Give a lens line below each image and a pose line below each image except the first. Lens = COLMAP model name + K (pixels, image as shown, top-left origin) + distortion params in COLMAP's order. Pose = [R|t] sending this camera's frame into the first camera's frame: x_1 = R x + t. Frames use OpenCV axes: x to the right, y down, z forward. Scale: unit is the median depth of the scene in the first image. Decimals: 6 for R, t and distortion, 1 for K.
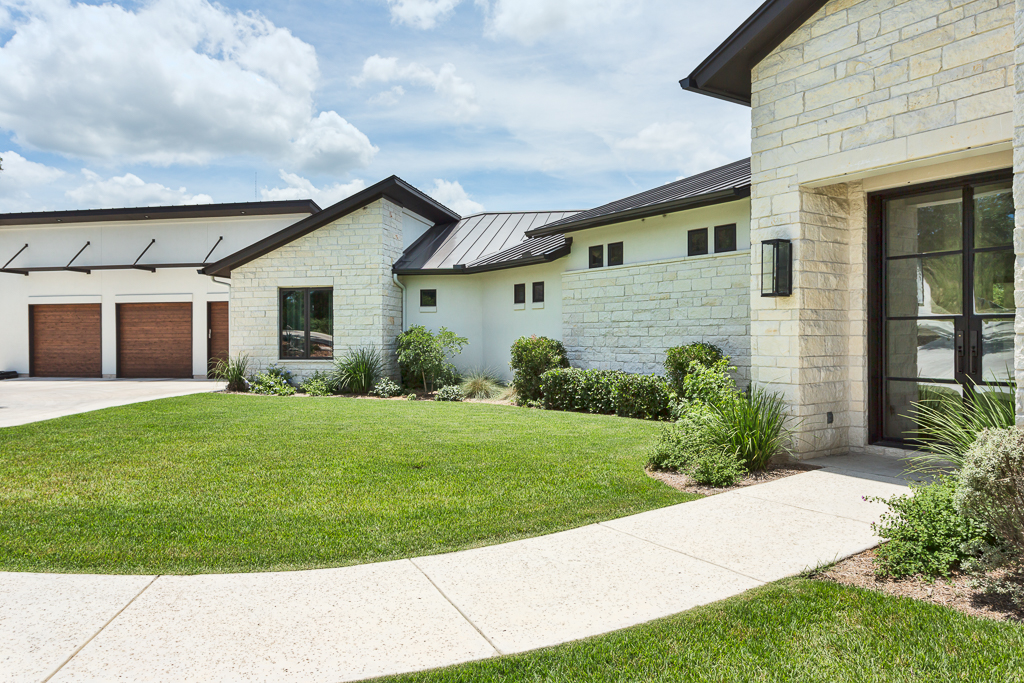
lens RADIAL K [[737.1, 0, 512.4], [0, 737.1, 339.9], [0, 0, 1]] dist [0.001002, 0.005626]
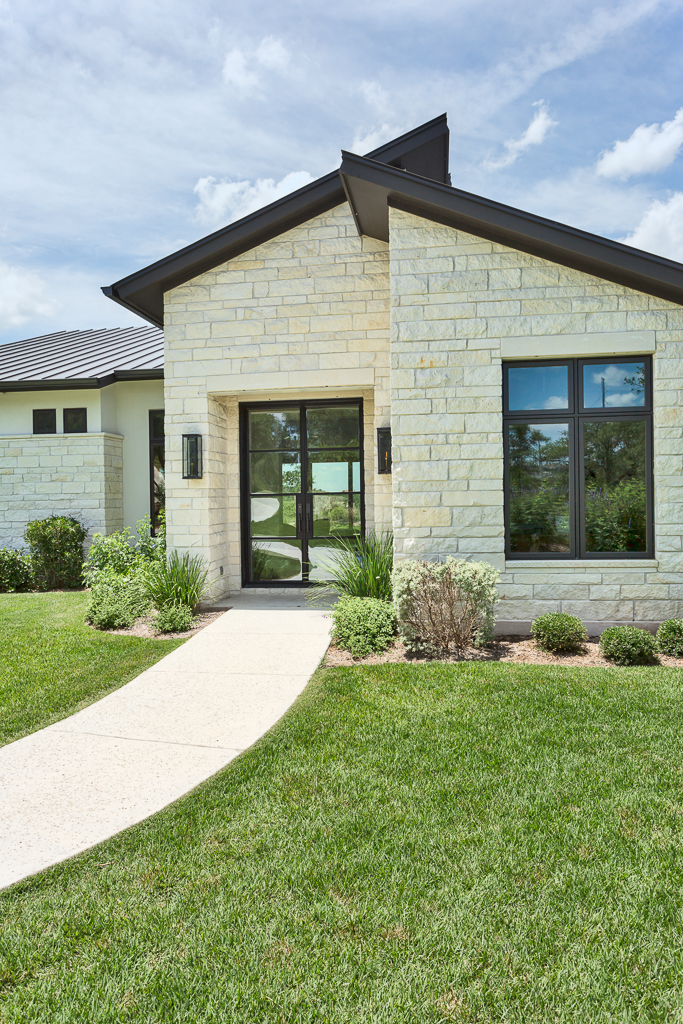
lens RADIAL K [[737.1, 0, 340.8], [0, 737.1, 510.7], [0, 0, 1]] dist [0.001002, 0.005626]
pose [[0.640920, -0.025640, 0.767179, -0.459783], [0.021301, 0.999651, 0.015614, -0.018361], [-0.767312, 0.006334, 0.641243, -0.012264]]
